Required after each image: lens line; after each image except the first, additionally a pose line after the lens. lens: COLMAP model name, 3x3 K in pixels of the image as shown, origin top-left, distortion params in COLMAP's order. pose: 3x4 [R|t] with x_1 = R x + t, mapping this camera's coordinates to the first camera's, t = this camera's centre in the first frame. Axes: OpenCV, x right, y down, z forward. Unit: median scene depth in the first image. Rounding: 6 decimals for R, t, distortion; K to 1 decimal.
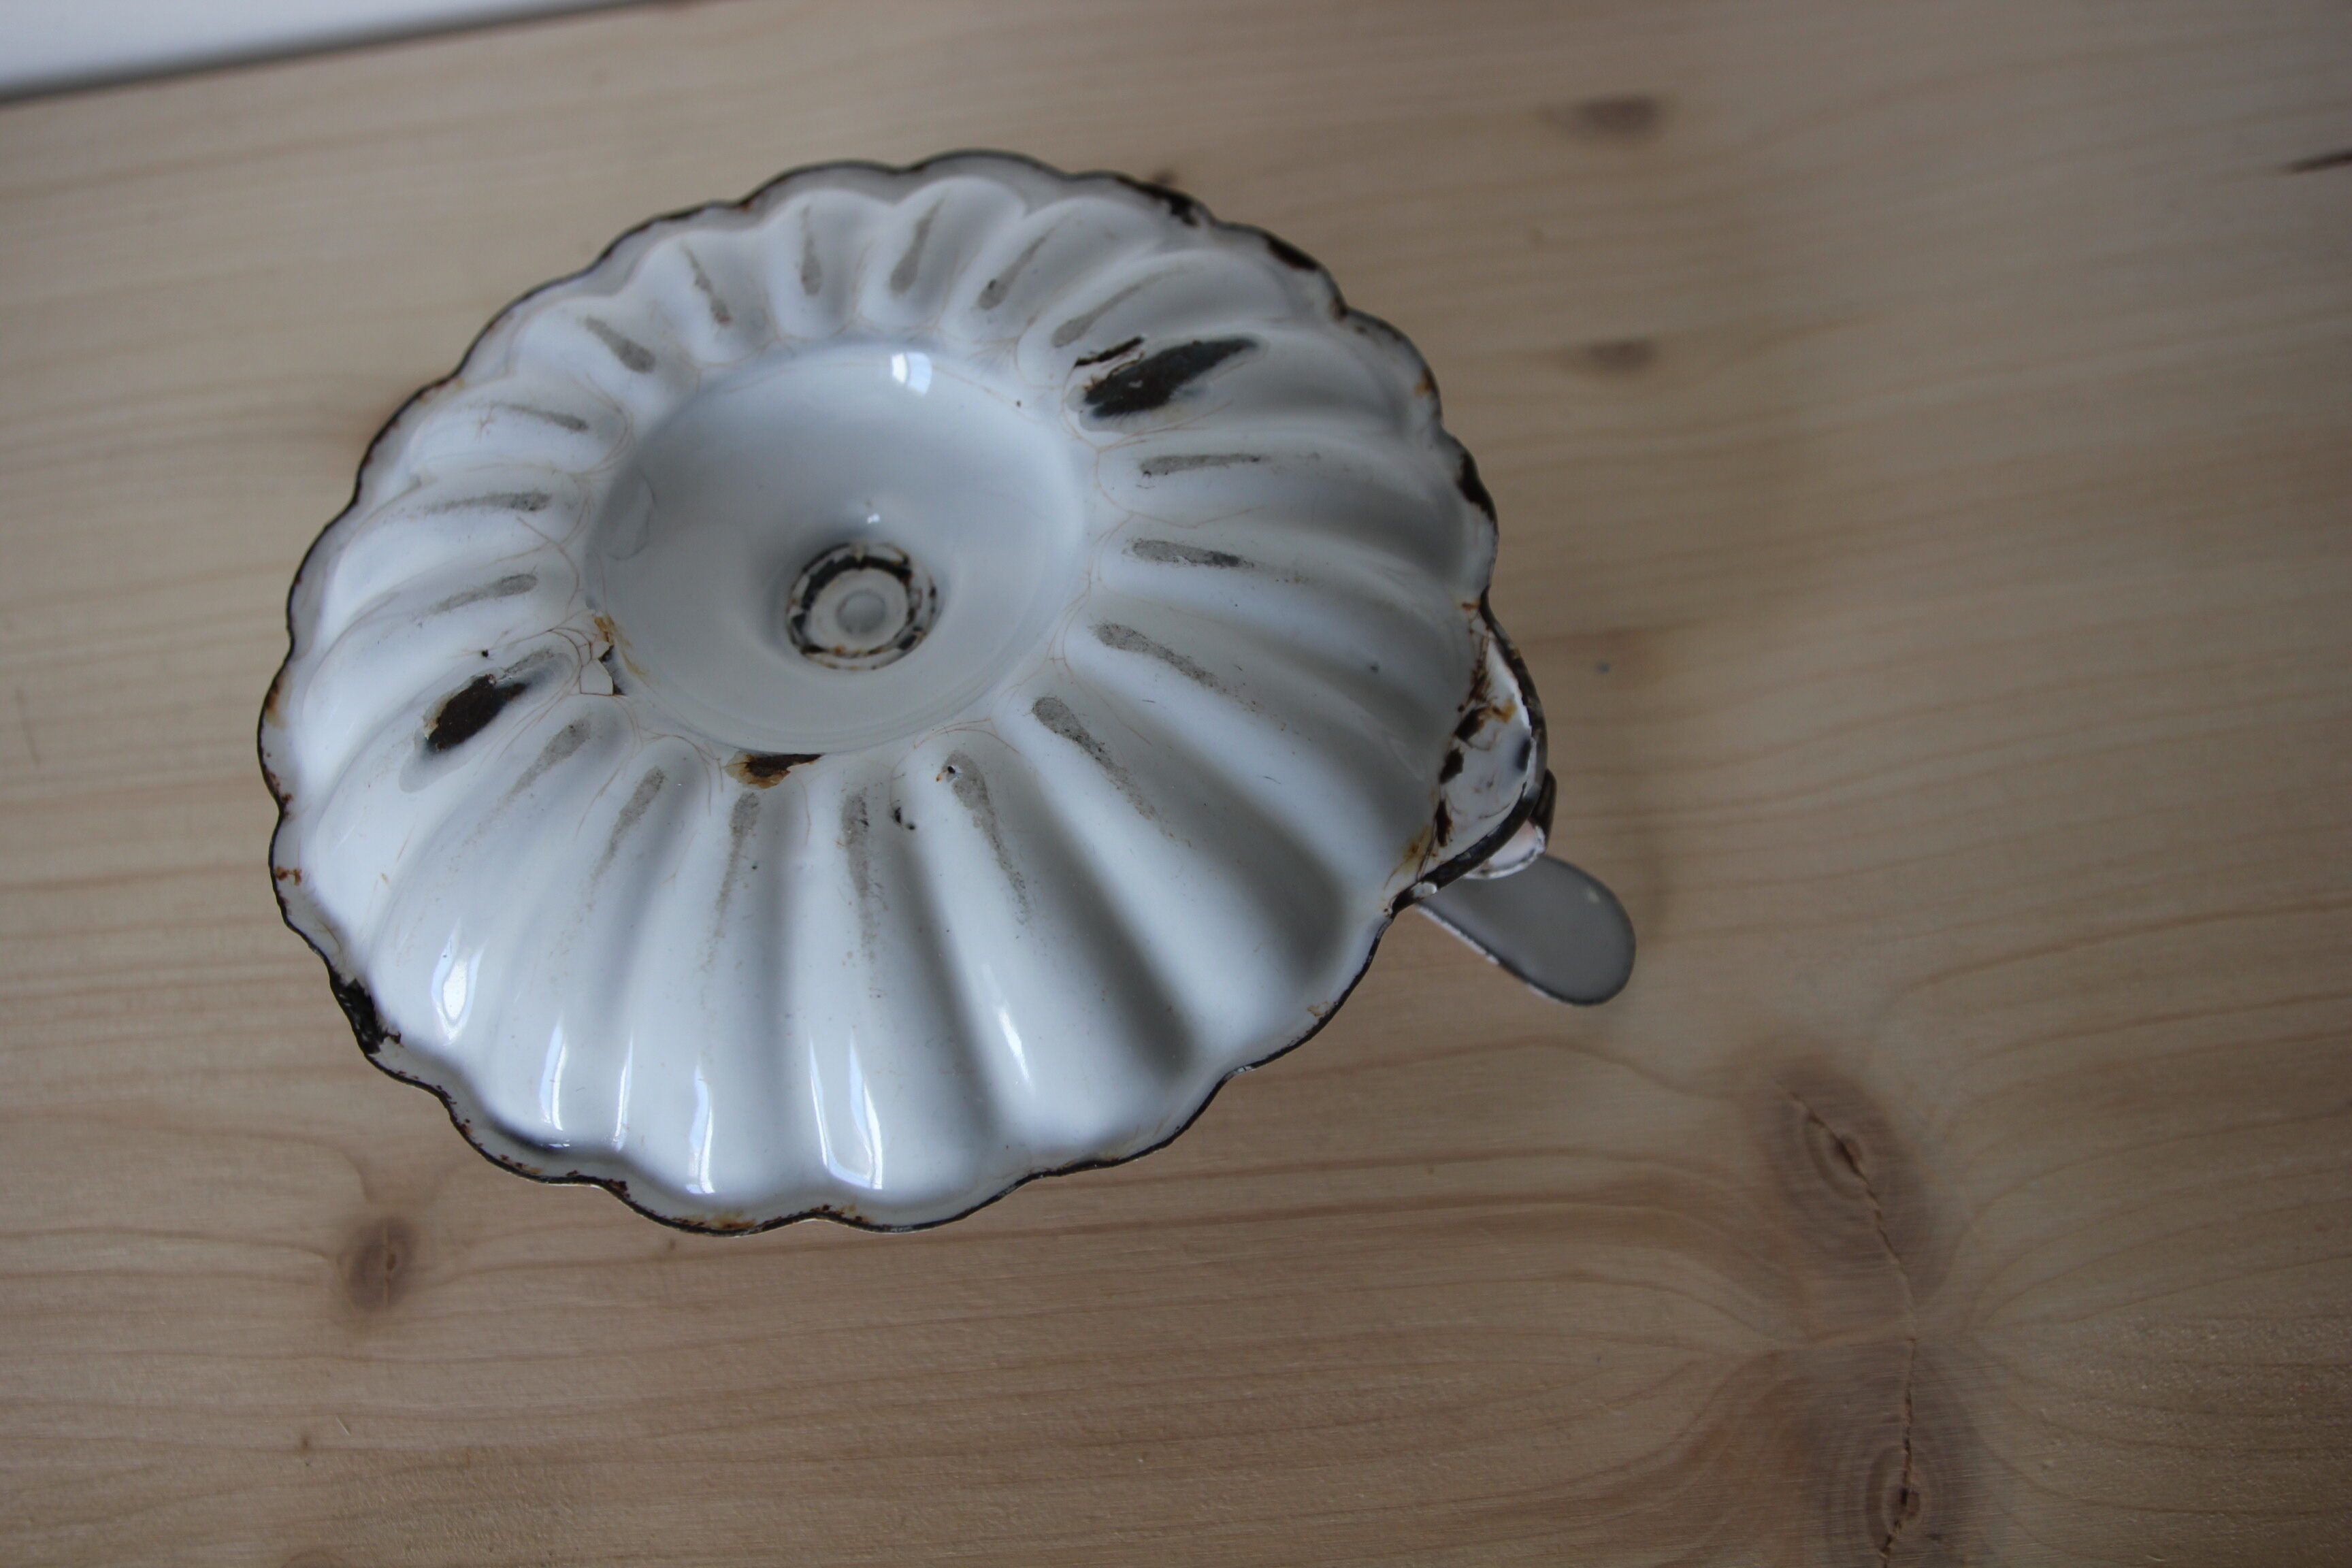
lens RADIAL K [[2076.8, 0, 1176.0], [0, 2076.8, 784.0], [0, 0, 1]] dist [-0.128237, 0.077710]
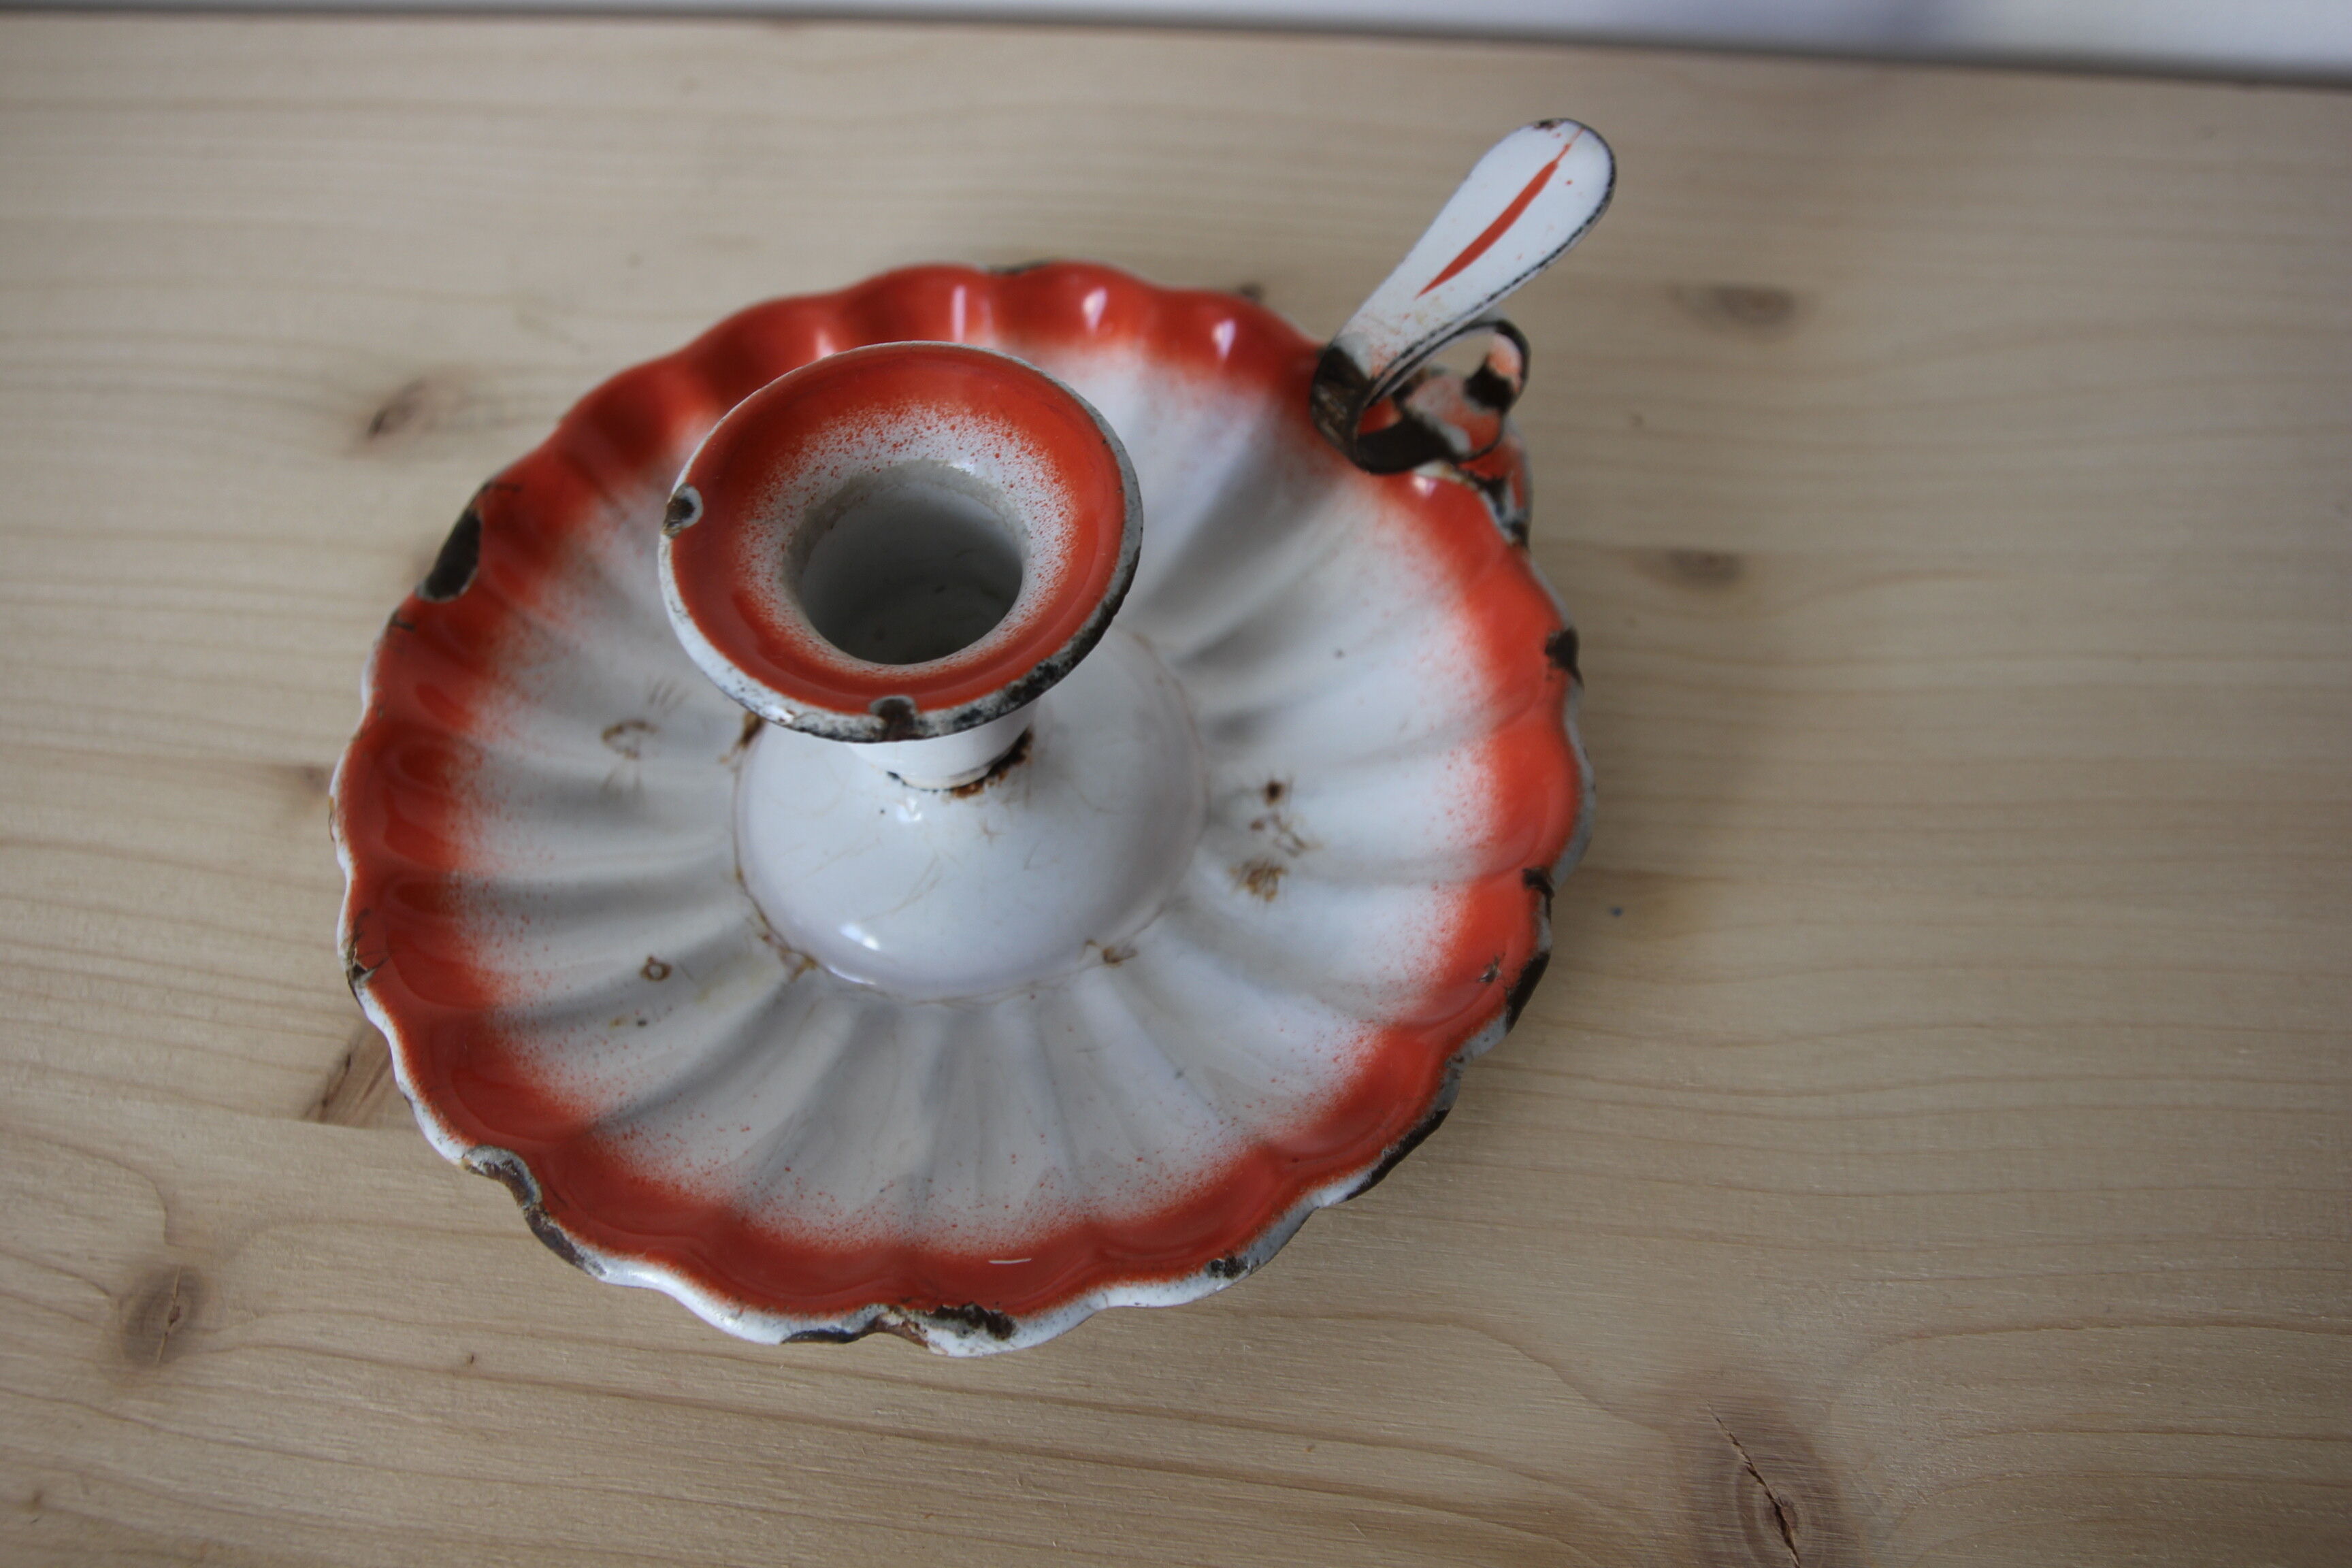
lens RADIAL K [[2076.8, 0, 1176.0], [0, 2076.8, 784.0], [0, 0, 1]] dist [-0.128237, 0.077710]
pose [[0.983028, 0.177258, -0.047277, 0.058300], [-0.179027, 0.983178, -0.036208, -0.049301], [0.040063, 0.044057, 0.998225, 0.110437]]
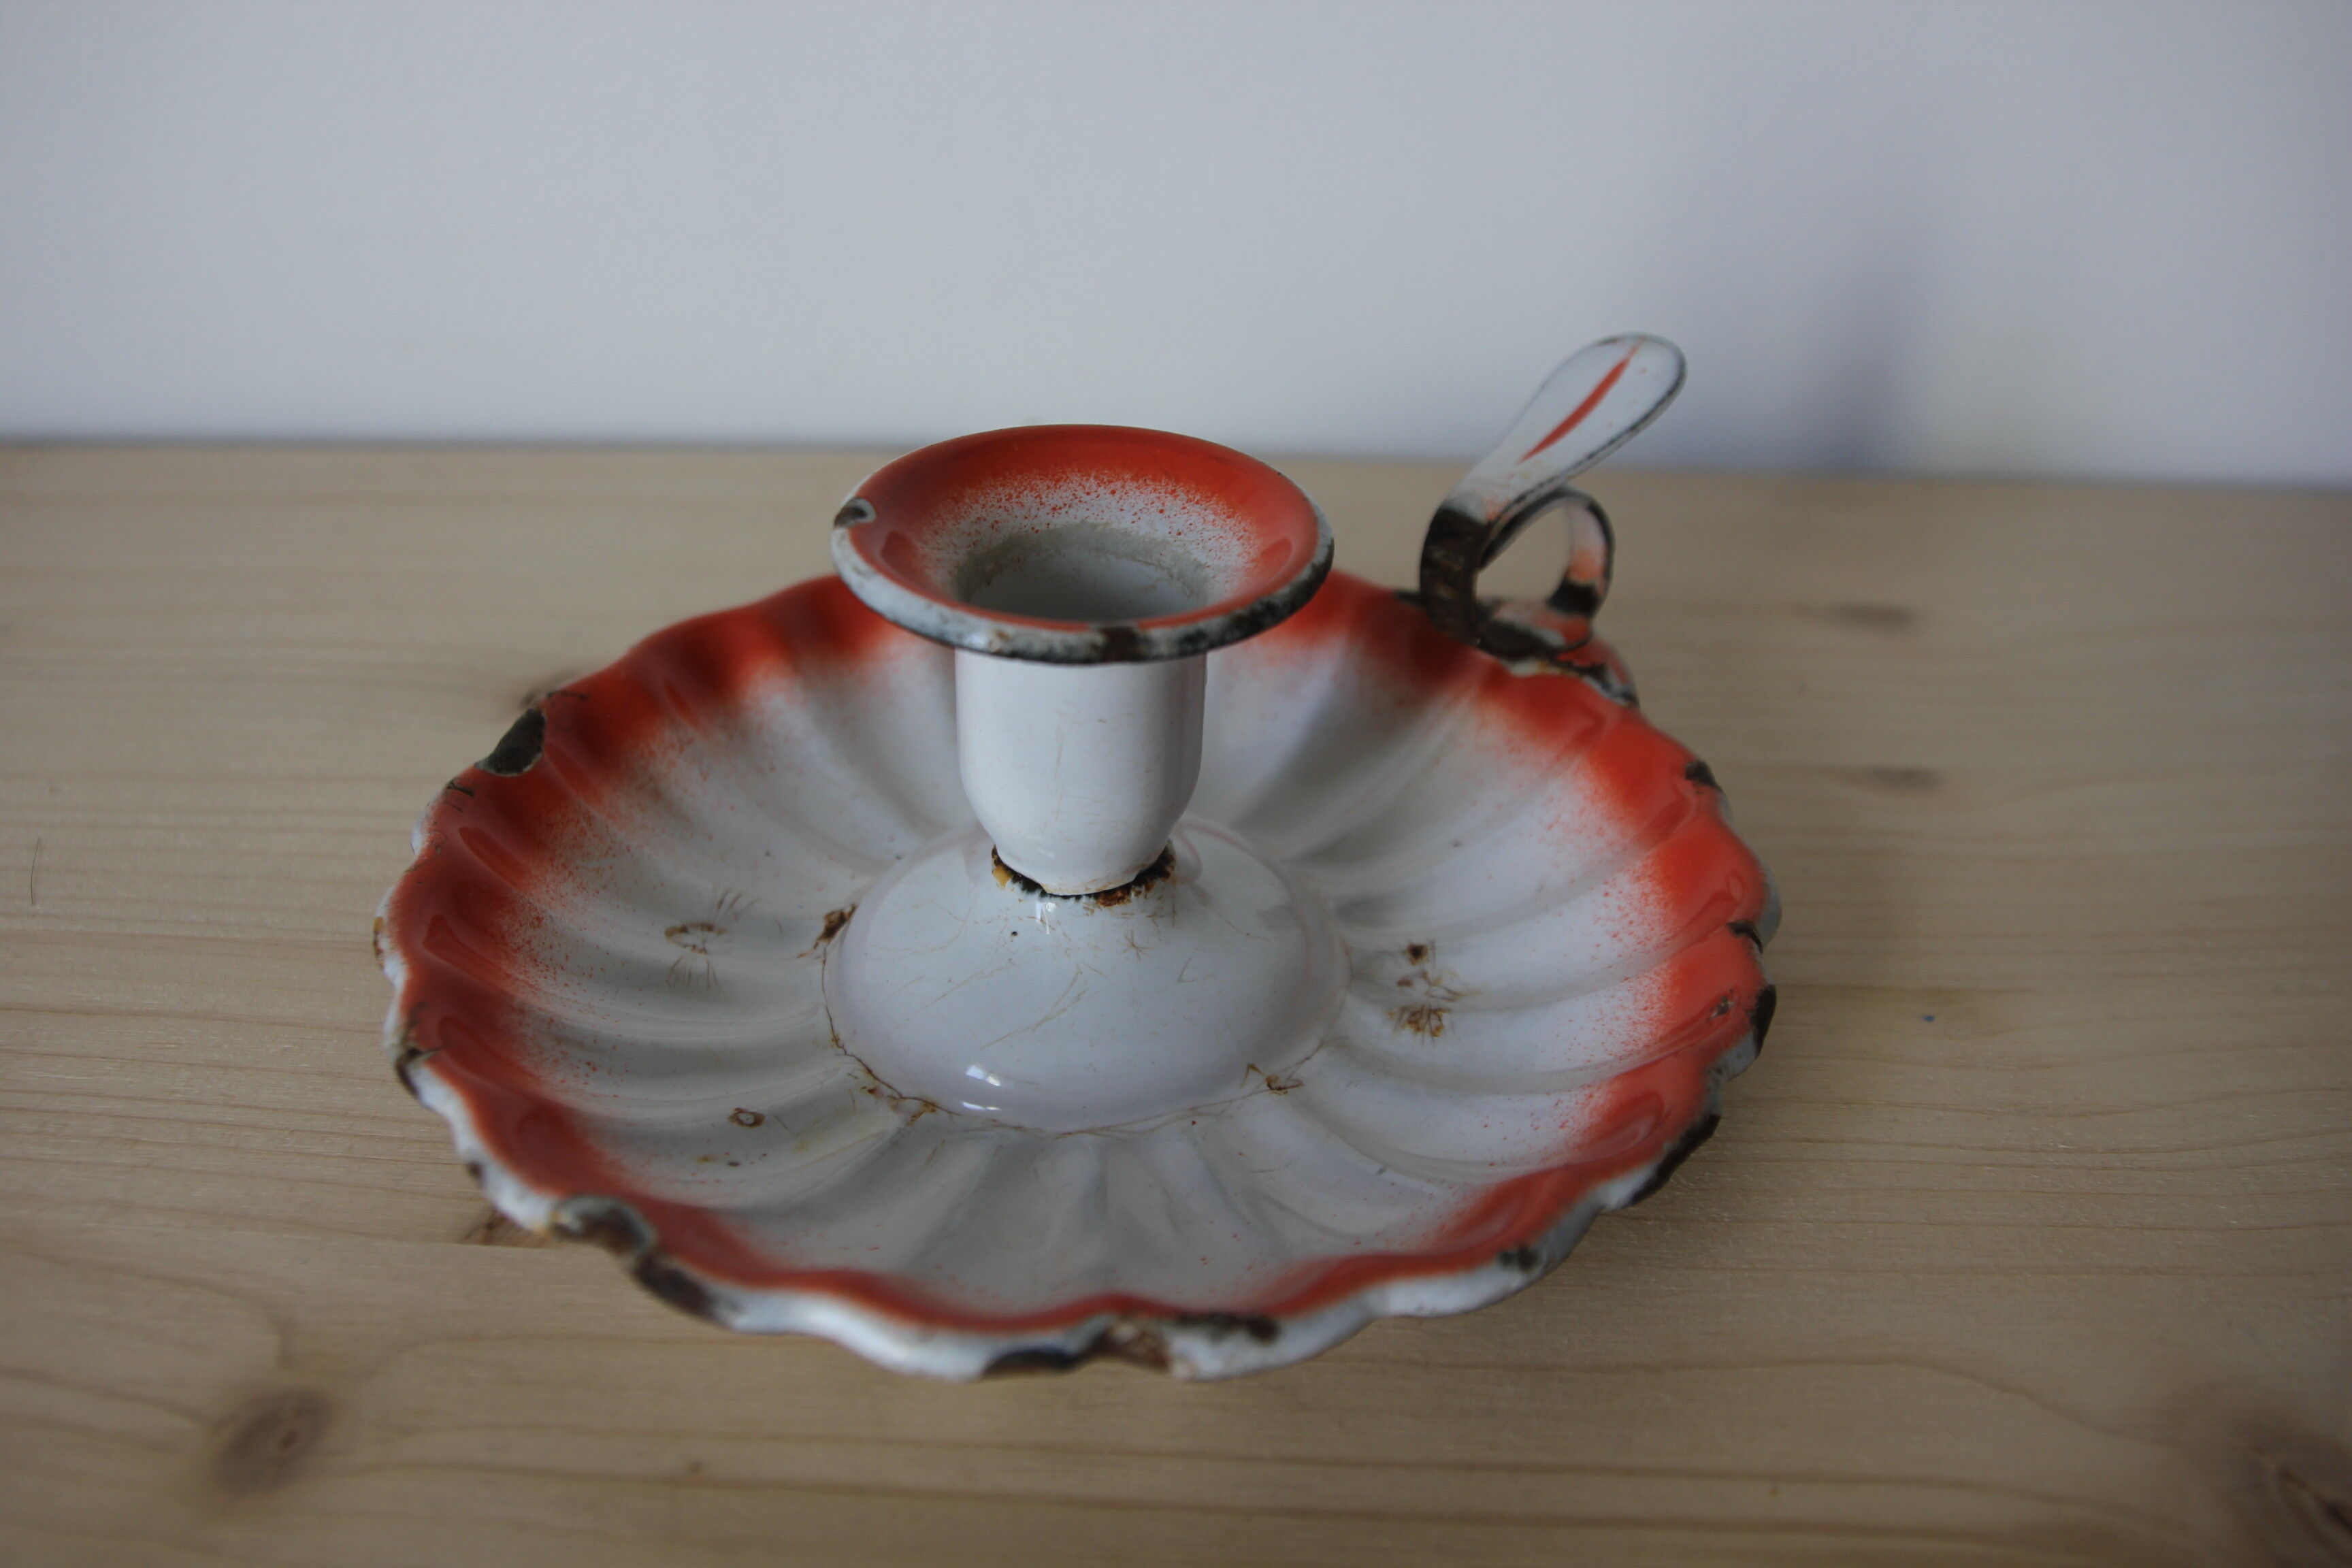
lens RADIAL K [[2076.8, 0, 1176.0], [0, 2076.8, 784.0], [0, 0, 1]] dist [-0.128237, 0.077710]
pose [[0.991164, 0.132636, 0.001076, -0.064042], [-0.113841, 0.854822, -0.506281, 0.340458], [-0.068071, 0.501685, 0.862368, 0.285540]]
